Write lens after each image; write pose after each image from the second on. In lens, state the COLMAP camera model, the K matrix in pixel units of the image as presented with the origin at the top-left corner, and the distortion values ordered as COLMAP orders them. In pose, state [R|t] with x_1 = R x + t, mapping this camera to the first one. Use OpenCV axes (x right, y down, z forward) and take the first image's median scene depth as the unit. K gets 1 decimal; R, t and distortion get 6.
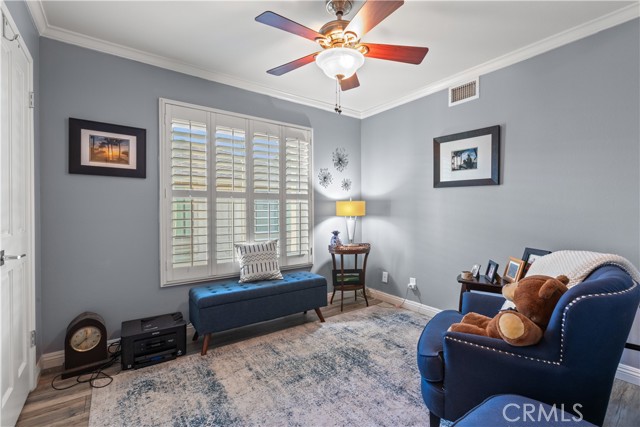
lens RADIAL K [[290.3, 0, 320.1], [0, 290.3, 211.2], [0, 0, 1]] dist [0.004918, 0.000588]
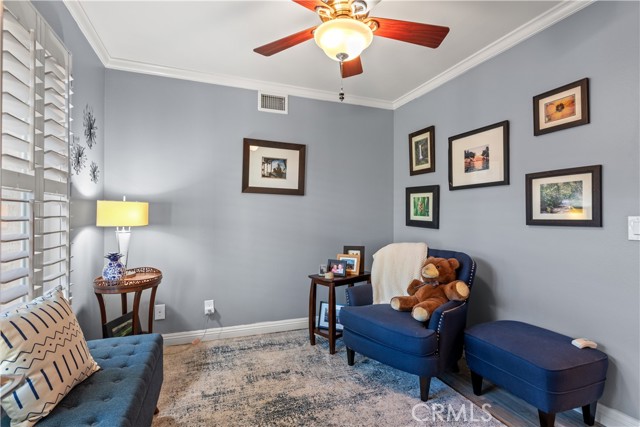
lens RADIAL K [[314.7, 0, 320.3], [0, 314.7, 212.6], [0, 0, 1]] dist [-0.013875, 0.000157]
pose [[0.251949, 0.013374, 0.967648, -0.530695], [-0.001007, 0.999908, -0.013558, -0.004898], [-0.967740, 0.002441, 0.251940, 0.556319]]
